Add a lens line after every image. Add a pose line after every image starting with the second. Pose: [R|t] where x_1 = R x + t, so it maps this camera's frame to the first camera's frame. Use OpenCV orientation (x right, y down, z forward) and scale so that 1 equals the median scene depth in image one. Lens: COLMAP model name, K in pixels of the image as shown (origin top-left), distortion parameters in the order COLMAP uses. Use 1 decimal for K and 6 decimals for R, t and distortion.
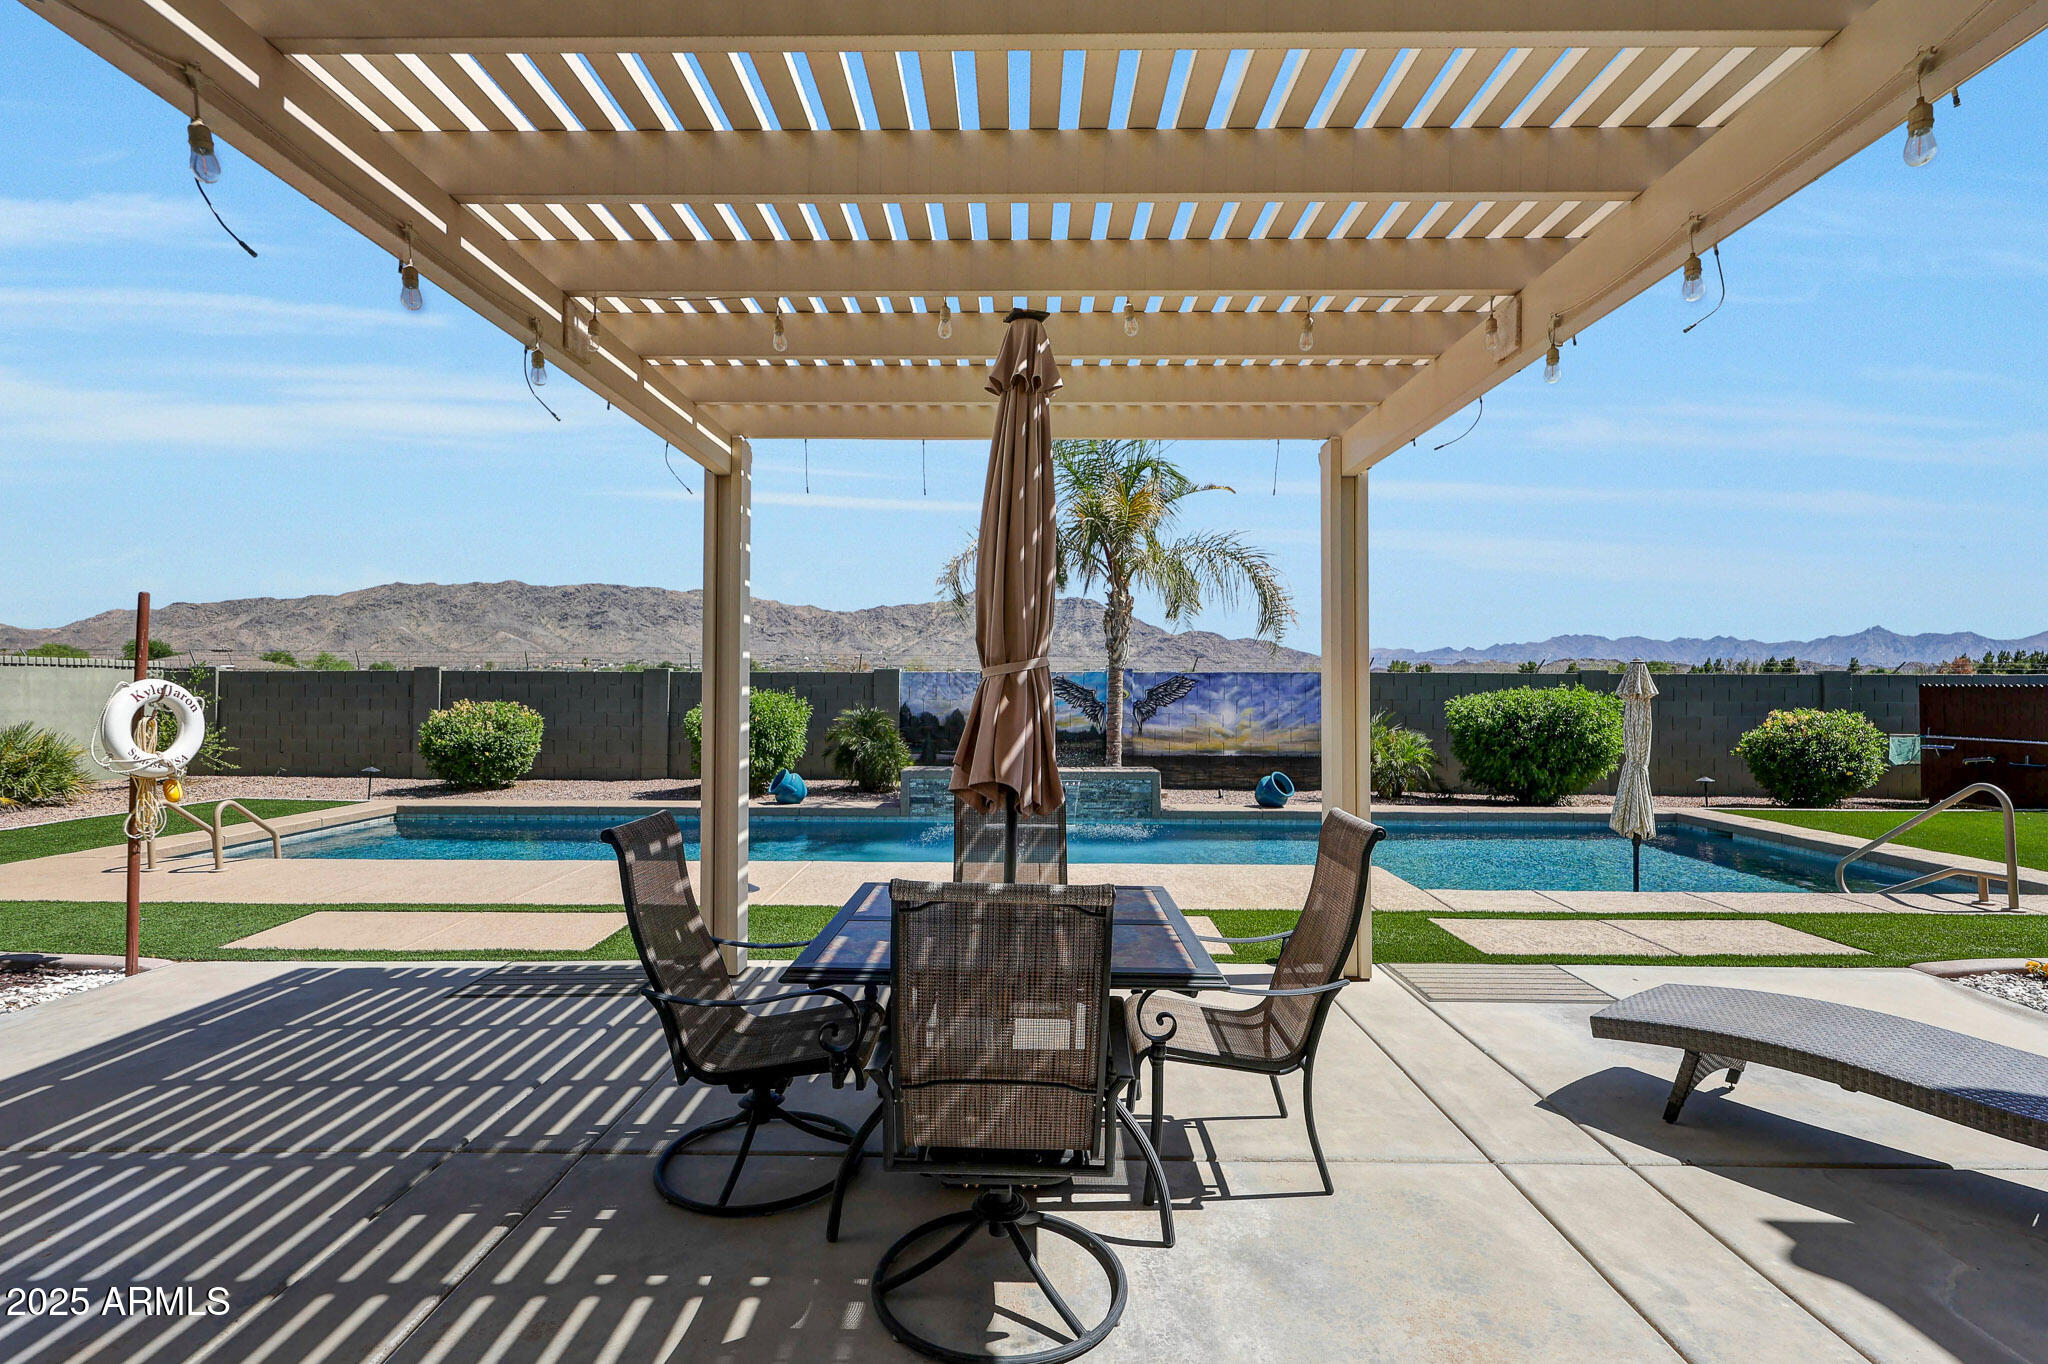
lens RADIAL K [[966.6, 0, 1018.3], [0, 966.6, 677.0], [0, 0, 1]] dist [0.013671, 0.000322]
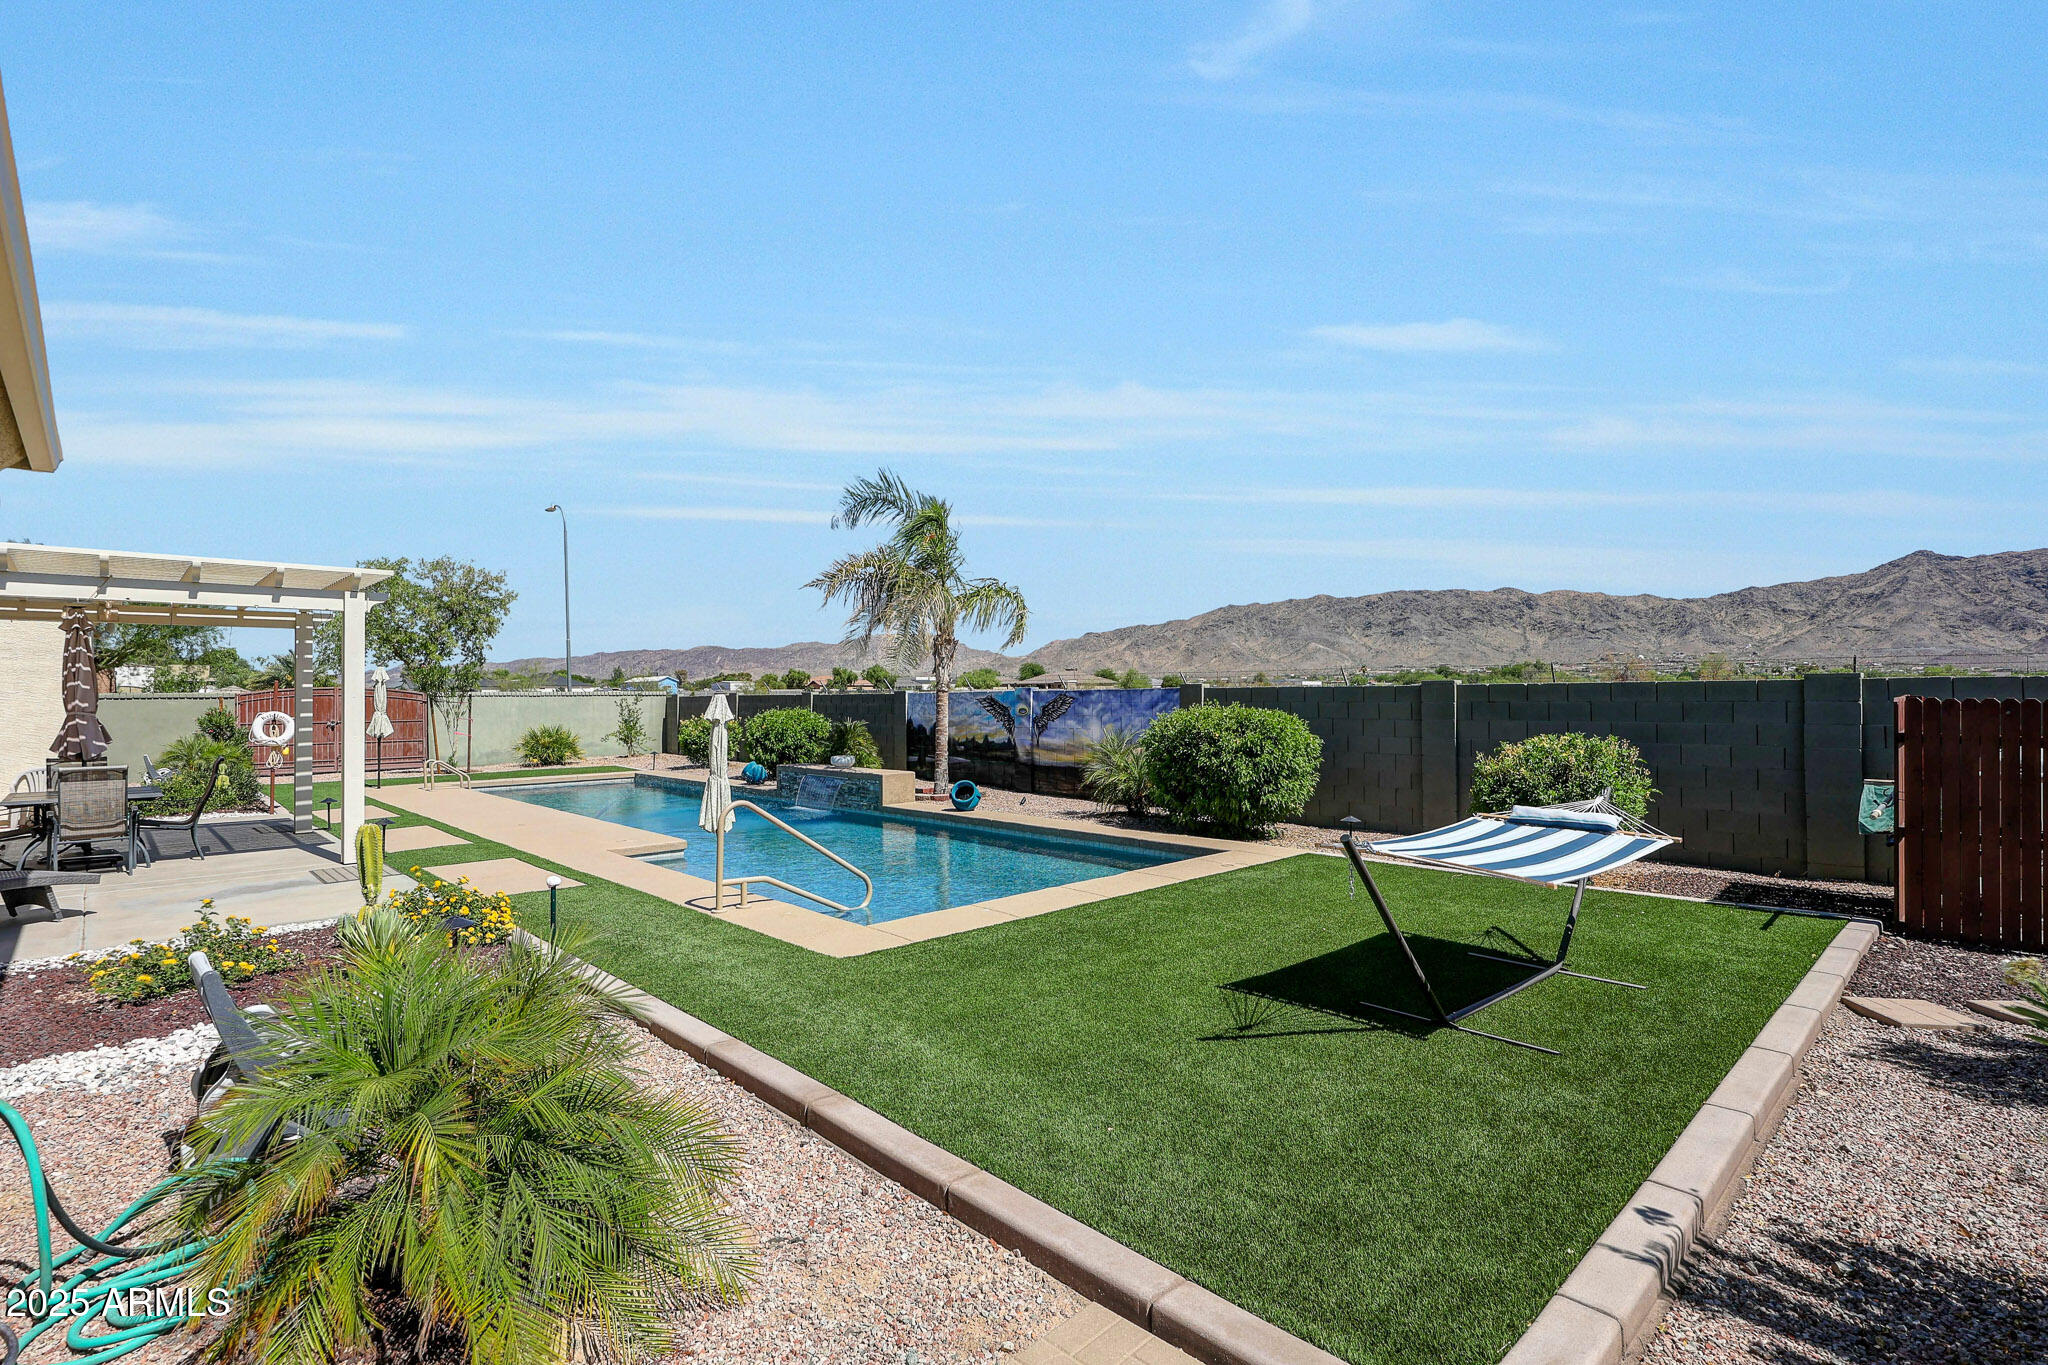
lens RADIAL K [[949.8, 0, 1026.2], [0, 949.8, 721.3], [0, 0, 1]] dist [-0.000041, 0.004568]
pose [[0.703556, 0.010267, -0.710566, 0.909748], [0.019557, 0.999237, 0.033803, -0.007506], [0.710371, -0.037679, 0.702818, 0.207629]]
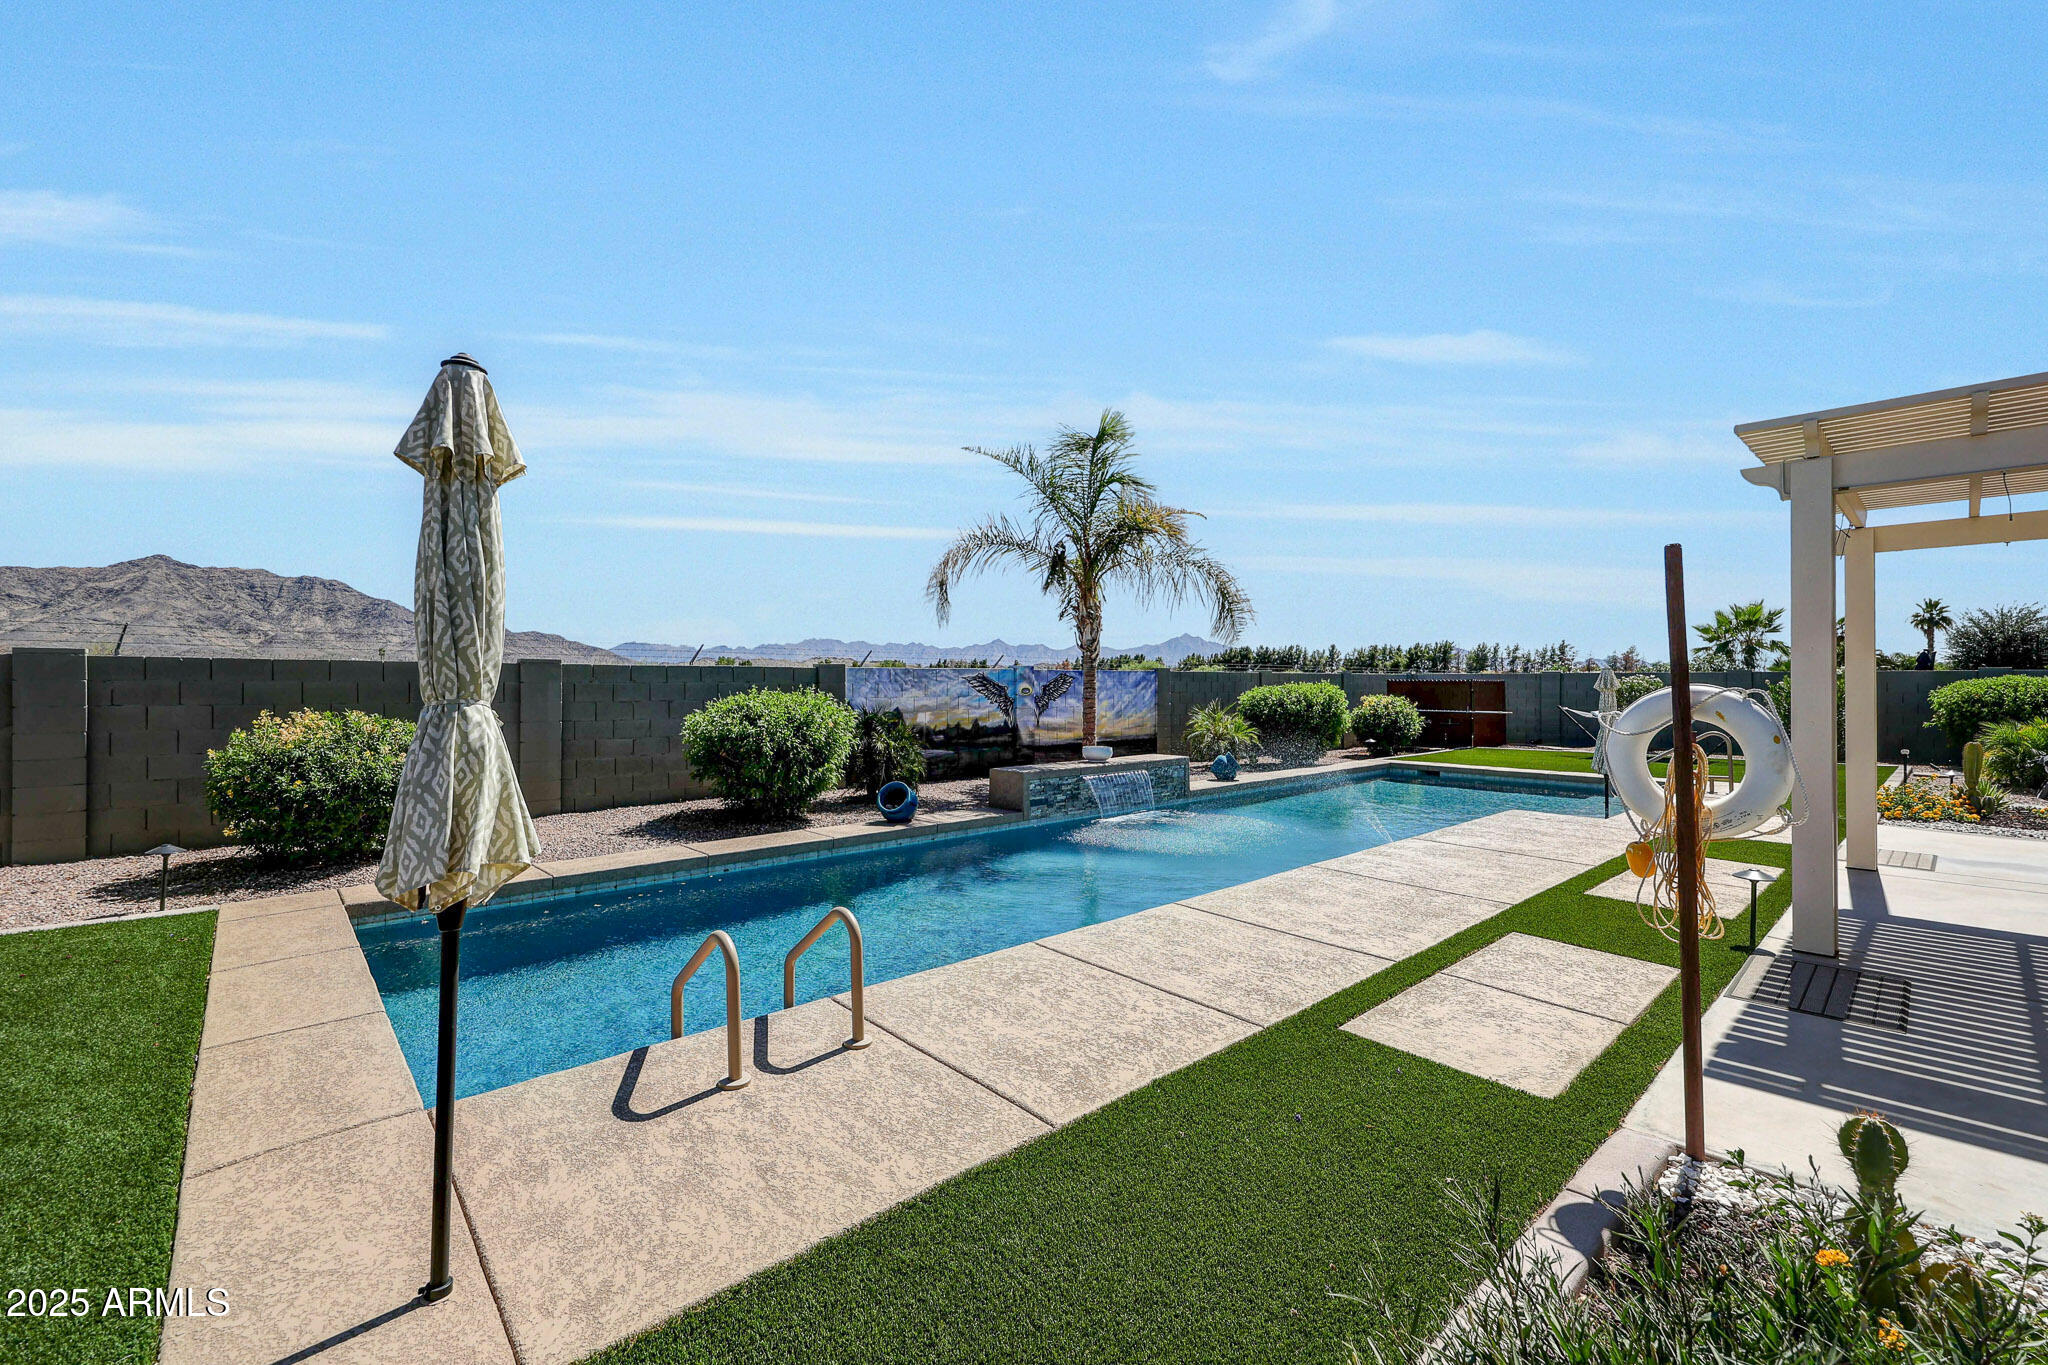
lens RADIAL K [[874.5, 0, 1008.6], [0, 874.5, 698.3], [0, 0, 1]] dist [0.004355, -0.000191]
pose [[0.746785, -0.012950, 0.664940, -0.551879], [-0.007756, 0.999573, 0.028178, 0.000253], [-0.665021, -0.026200, 0.746365, 0.289891]]
